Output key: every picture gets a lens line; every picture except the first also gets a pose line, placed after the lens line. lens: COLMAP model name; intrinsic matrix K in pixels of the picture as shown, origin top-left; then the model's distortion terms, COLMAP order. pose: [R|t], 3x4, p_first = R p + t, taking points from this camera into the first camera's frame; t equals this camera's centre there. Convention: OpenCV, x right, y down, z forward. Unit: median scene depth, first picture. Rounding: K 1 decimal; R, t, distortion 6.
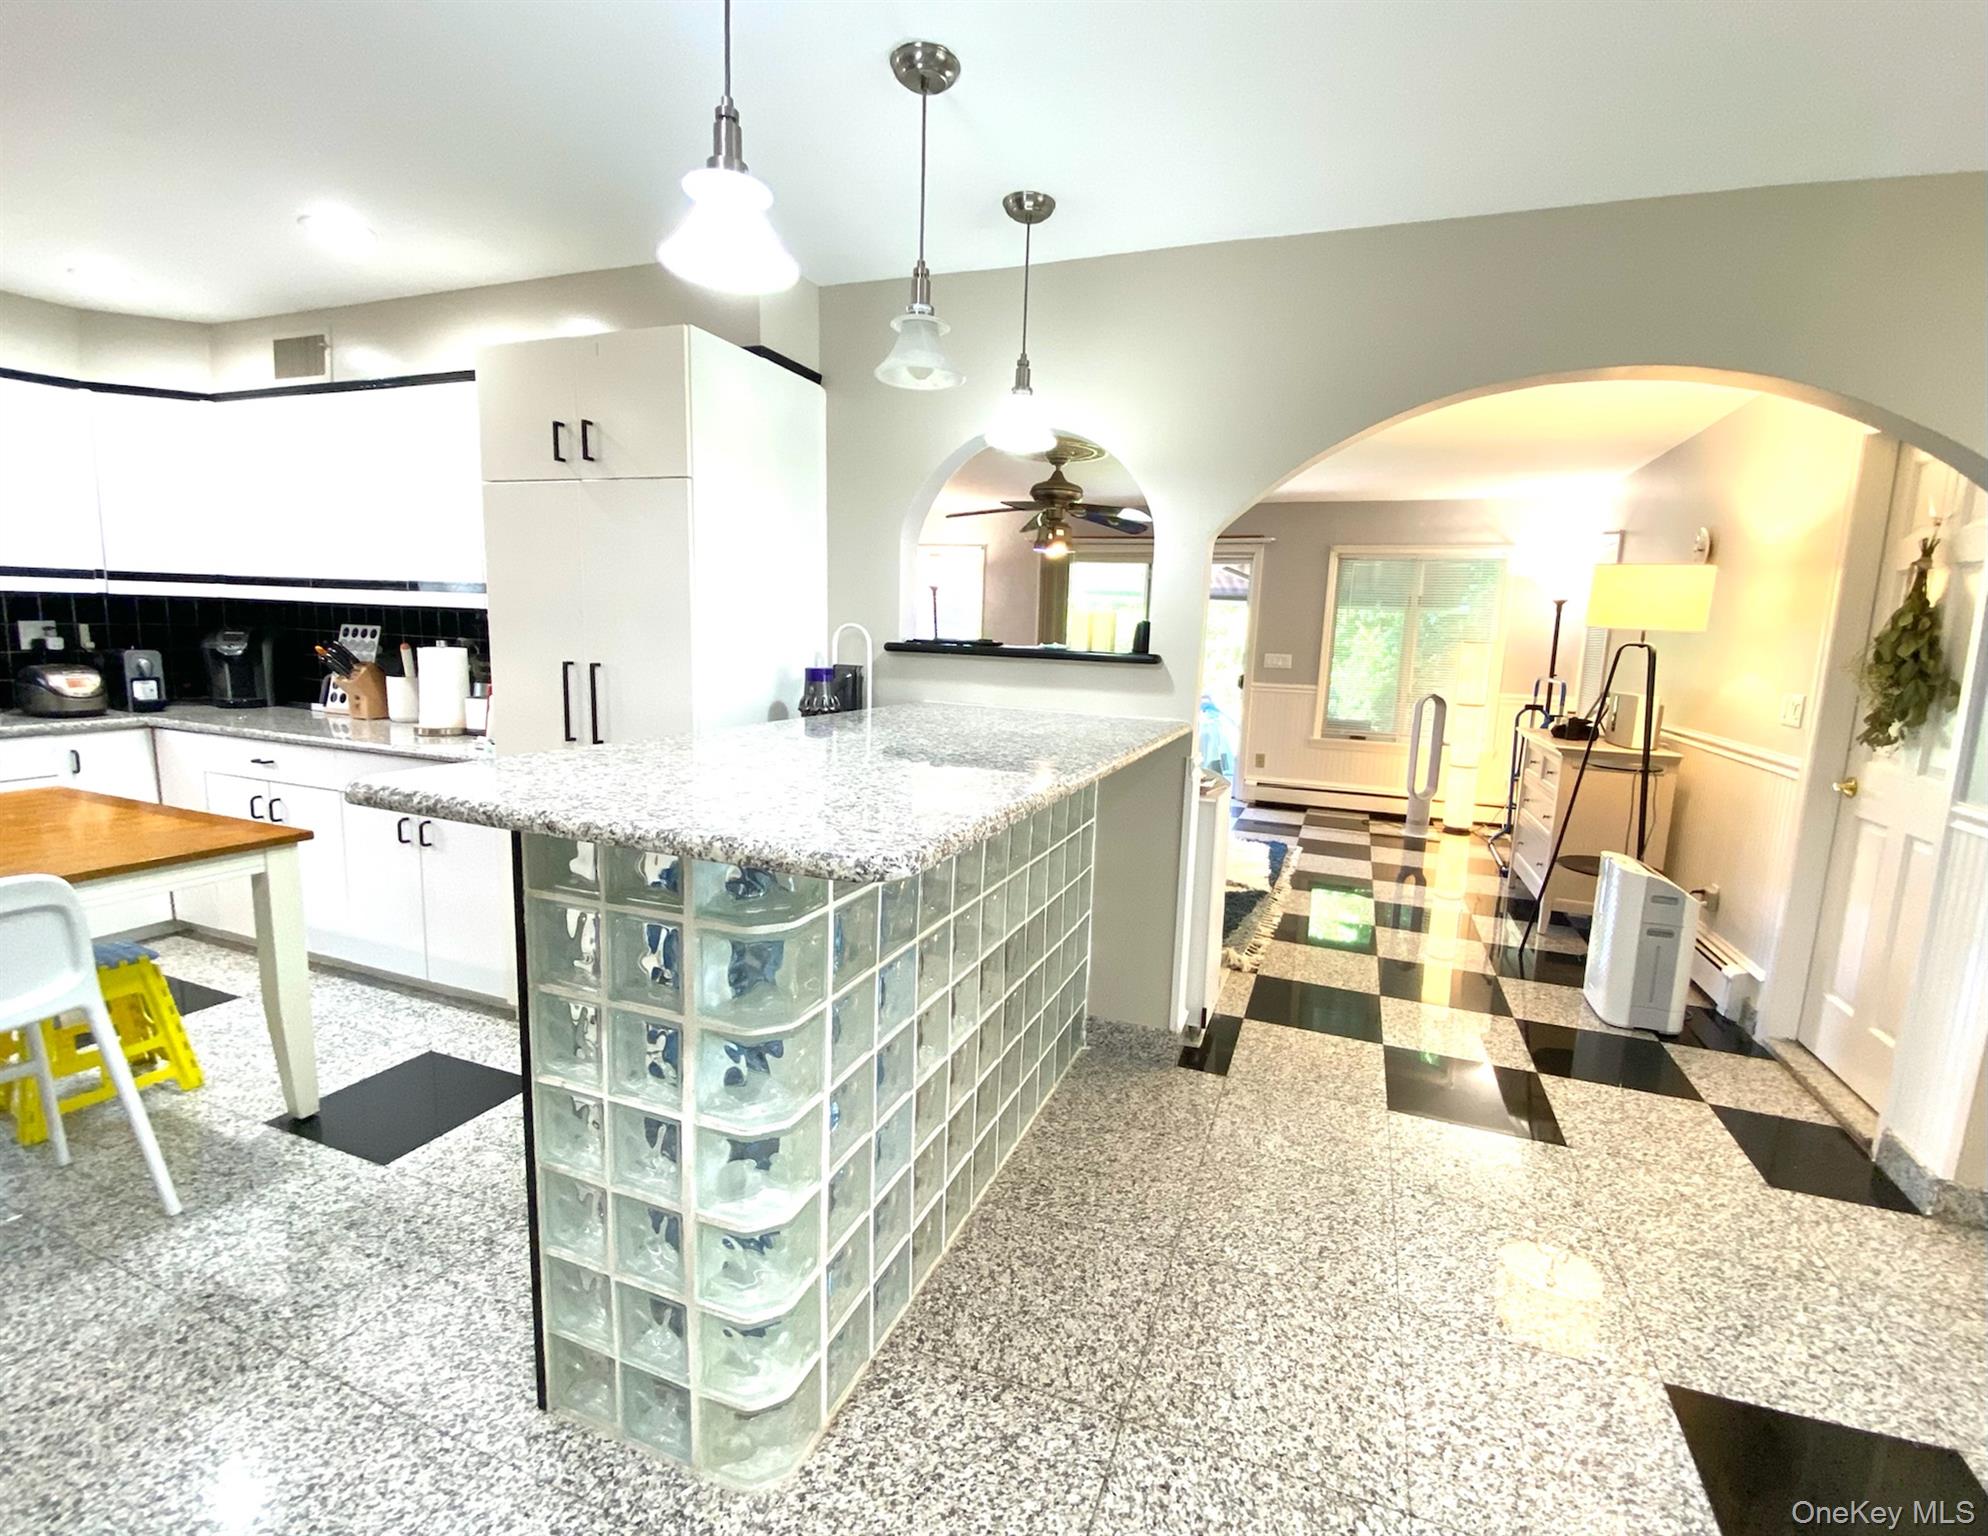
lens RADIAL K [[907.8, 0, 996.2], [0, 907.8, 767.3], [0, 0, 1]] dist [-0.002143, -0.000667]
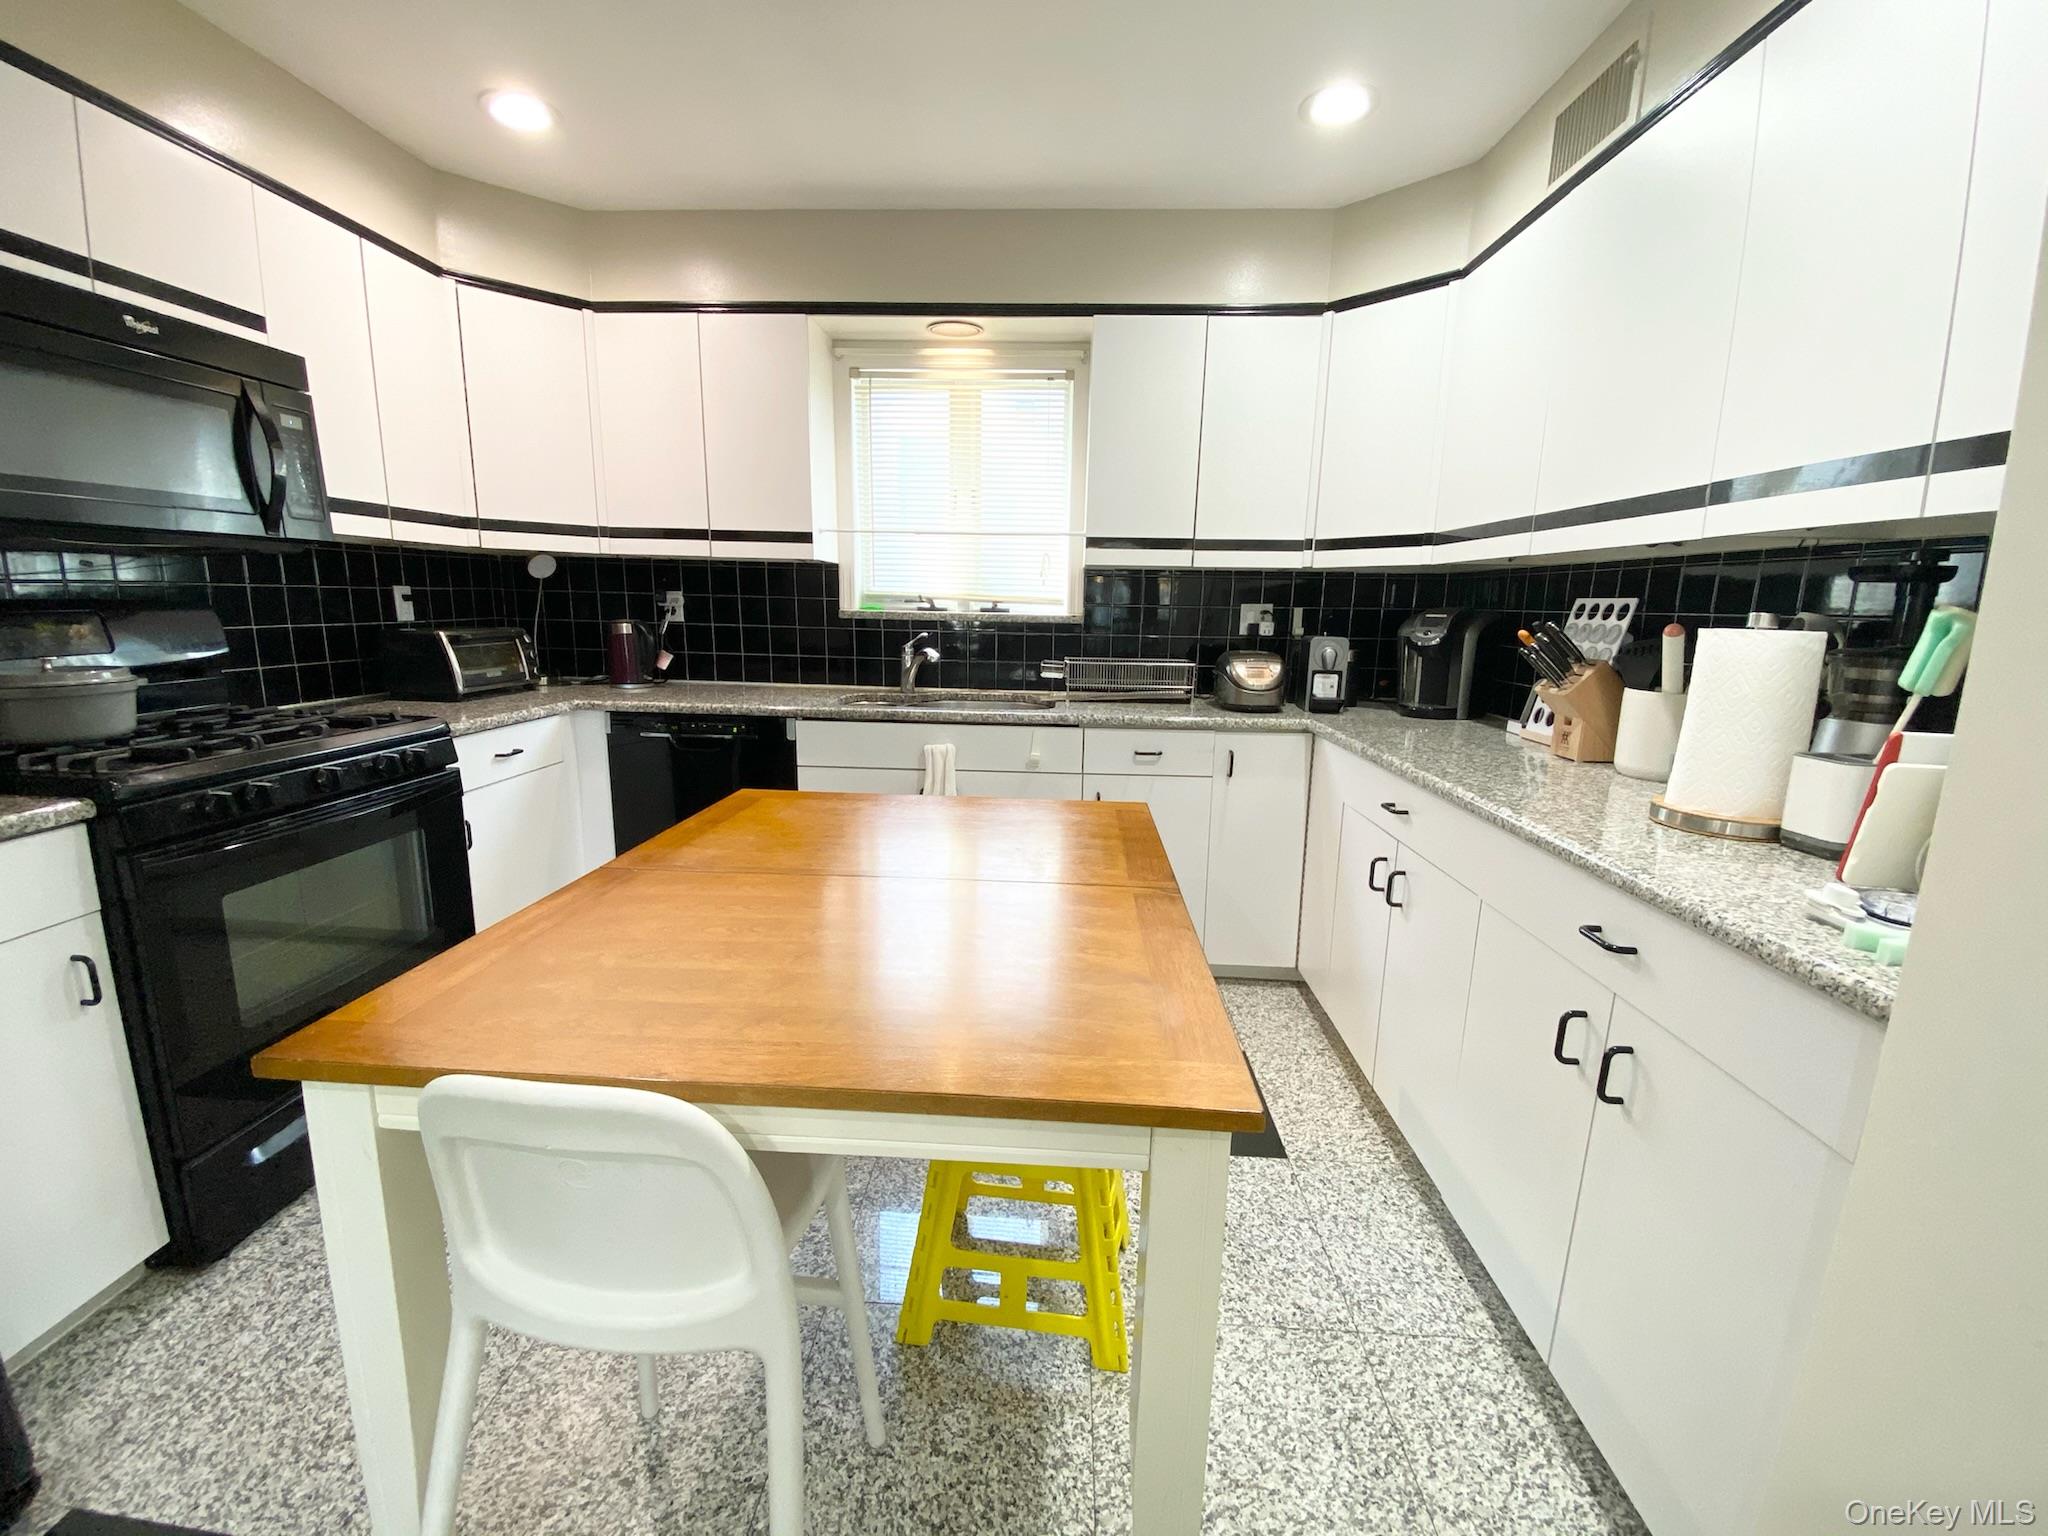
lens RADIAL K [[832.9, 0, 1020.1], [0, 832.9, 762.8], [0, 0, 1]] dist [-0.013293, -0.000242]
pose [[0.314181, 0.146008, -0.938068, -0.317514], [-0.148385, 0.983511, 0.103384, -0.053727], [0.937695, 0.106714, 0.330666, 0.503913]]
